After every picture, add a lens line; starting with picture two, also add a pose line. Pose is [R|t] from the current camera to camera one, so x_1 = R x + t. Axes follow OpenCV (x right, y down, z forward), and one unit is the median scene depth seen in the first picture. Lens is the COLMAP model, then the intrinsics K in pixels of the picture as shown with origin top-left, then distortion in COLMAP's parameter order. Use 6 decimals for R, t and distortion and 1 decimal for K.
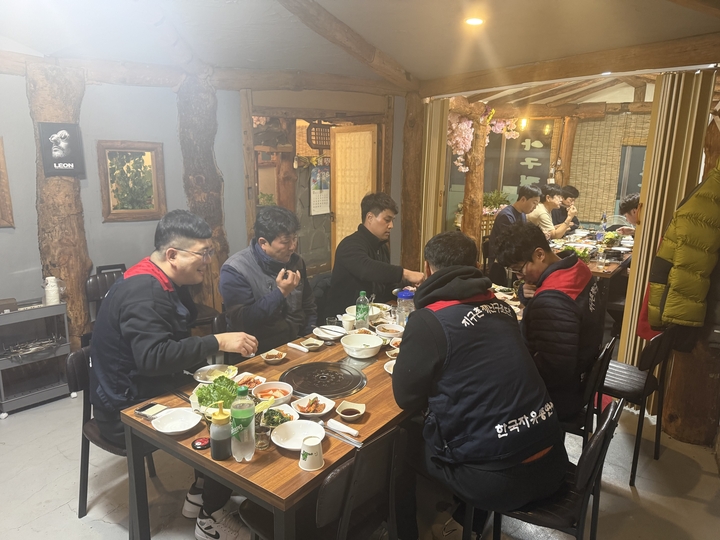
lens RADIAL K [[498.7, 0, 360.0], [0, 498.7, 270.0], [0, 0, 1]] dist [0.082738, -0.129396]
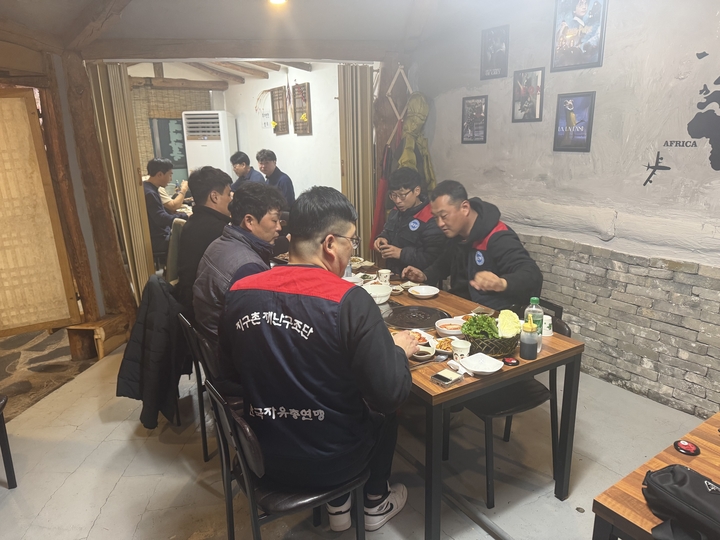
lens RADIAL K [[498.7, 0, 360.0], [0, 498.7, 270.0], [0, 0, 1]] dist [0.082738, -0.129396]
pose [[0.390188, -0.267476, 0.881028, -0.492454], [0.225192, 0.955537, 0.190363, -0.061227], [-0.892772, 0.124123, 0.433072, 0.256963]]
